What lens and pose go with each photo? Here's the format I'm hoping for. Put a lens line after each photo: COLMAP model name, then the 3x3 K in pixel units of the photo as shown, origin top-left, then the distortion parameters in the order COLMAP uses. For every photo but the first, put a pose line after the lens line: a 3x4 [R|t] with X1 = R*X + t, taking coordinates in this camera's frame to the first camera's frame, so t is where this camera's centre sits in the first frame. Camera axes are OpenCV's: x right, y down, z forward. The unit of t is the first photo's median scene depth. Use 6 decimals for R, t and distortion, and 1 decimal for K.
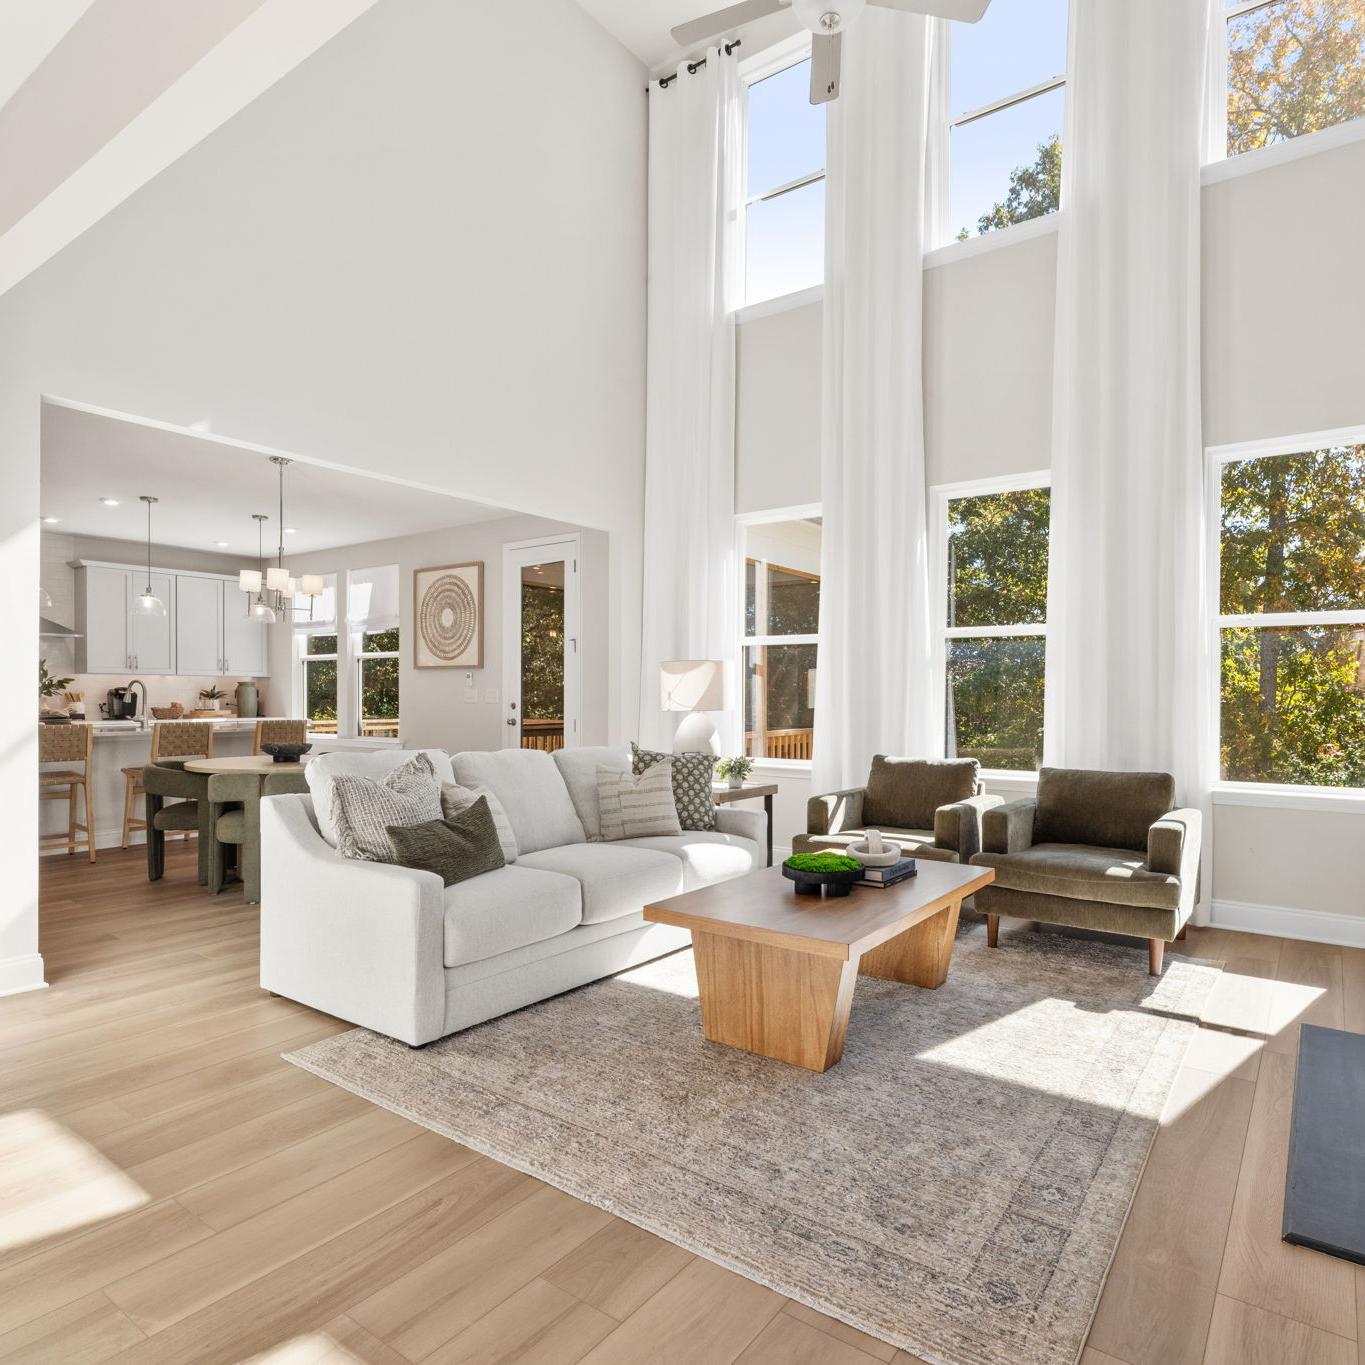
lens RADIAL K [[877.3, 0, 679.5], [0, 877.3, 699.7], [0, 0, 1]] dist [0.002110, 0.001488]
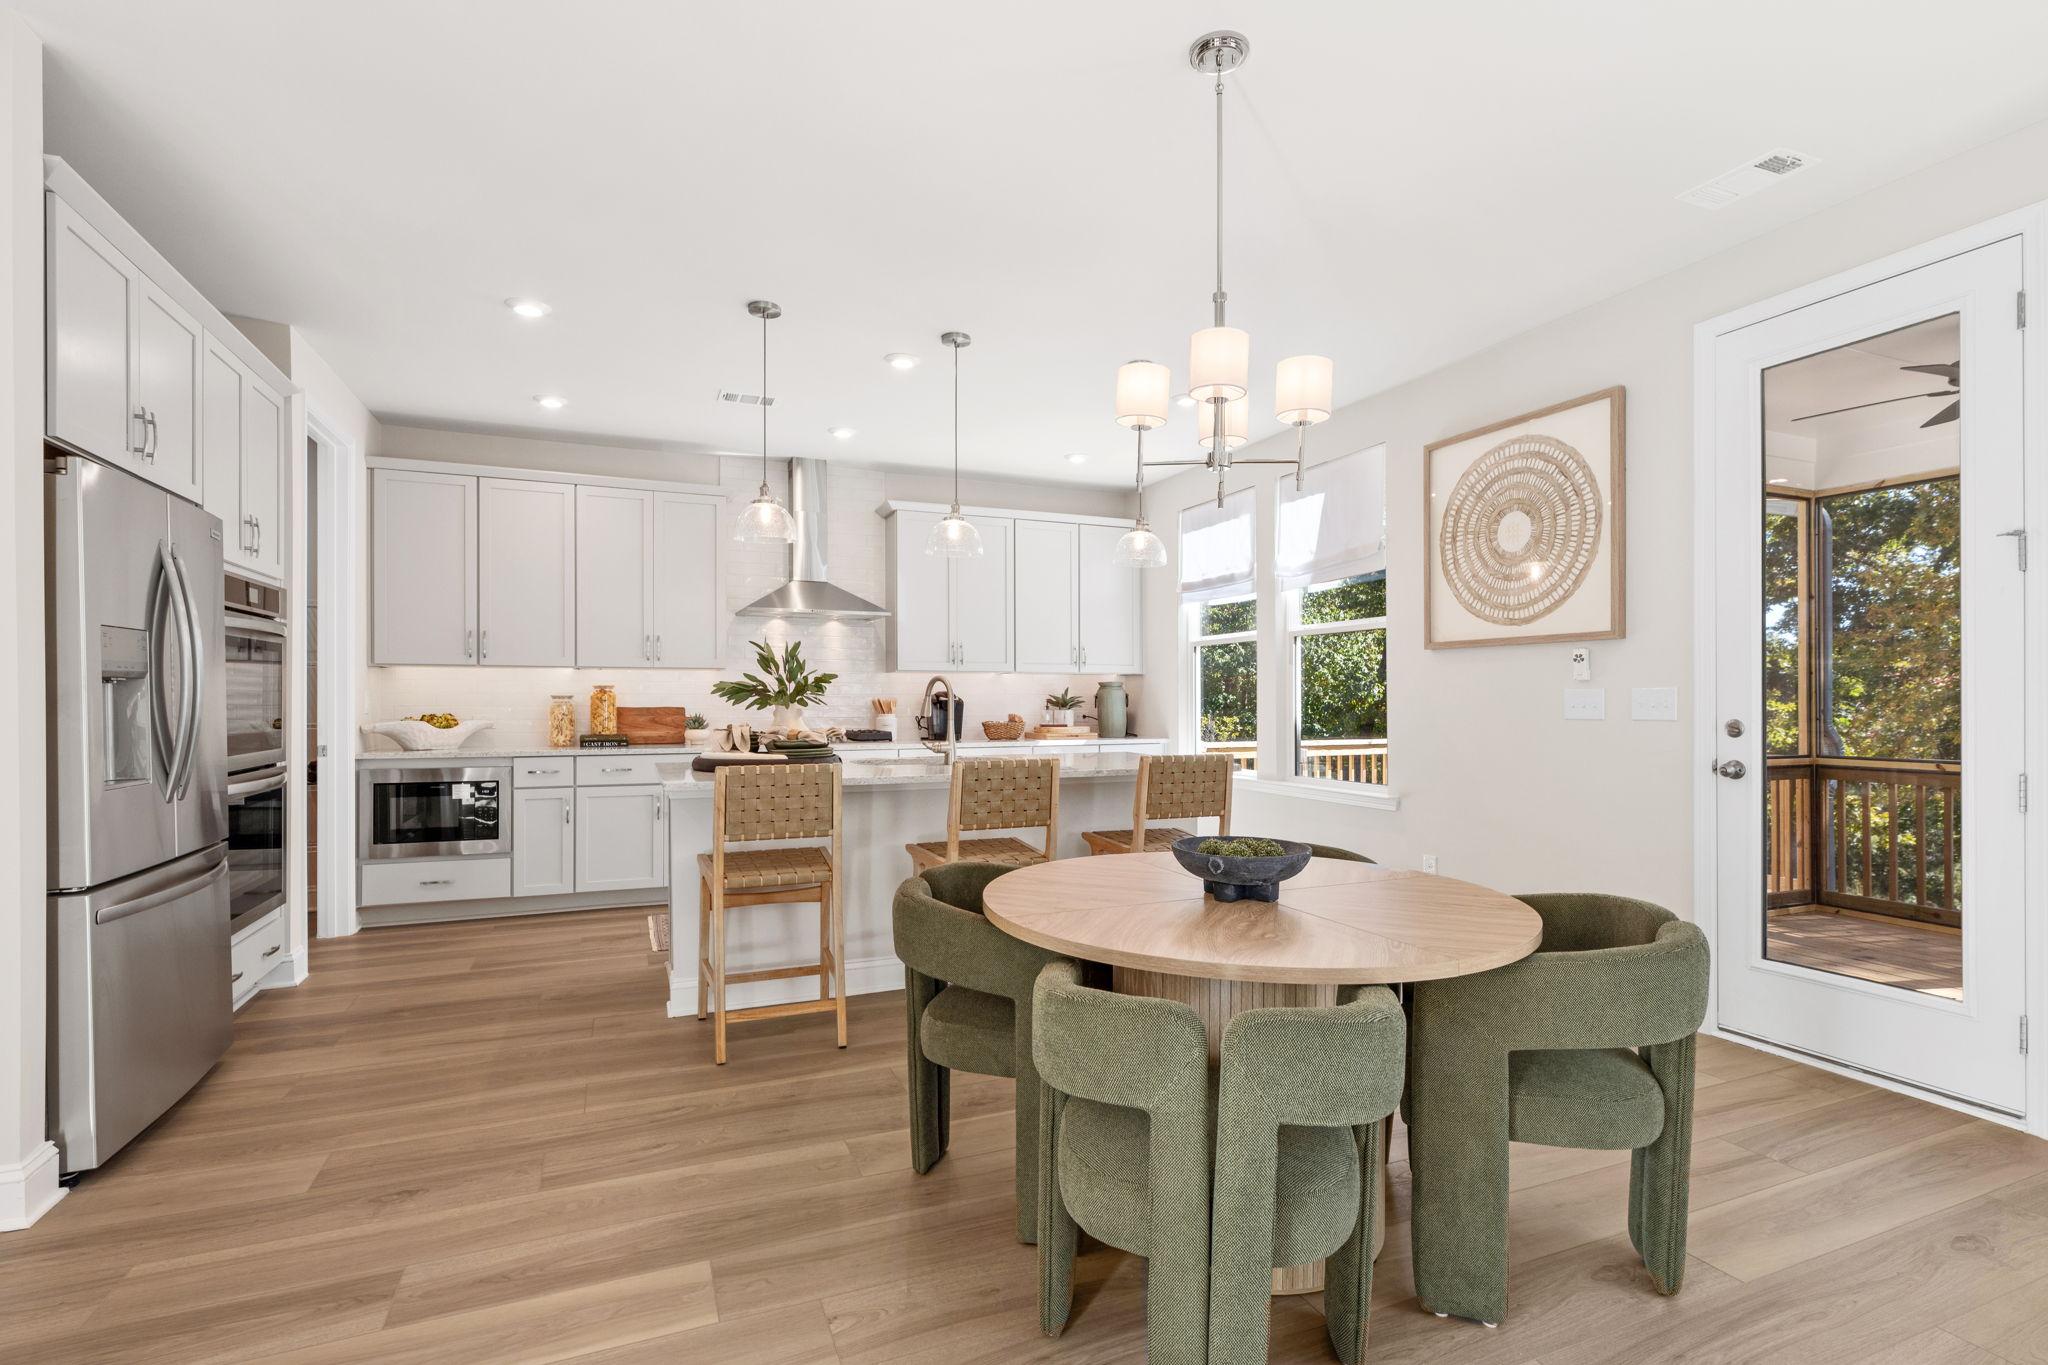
lens RADIAL K [[985.2, 0, 1025.8], [0, 985.2, 694.8], [0, 0, 1]] dist [0.000040, -0.000070]
pose [[0.861071, -0.006967, -0.508437, -0.211517], [0.000884, 0.999925, -0.012204, -0.002646], [0.508484, 0.010059, 0.861013, 0.407597]]
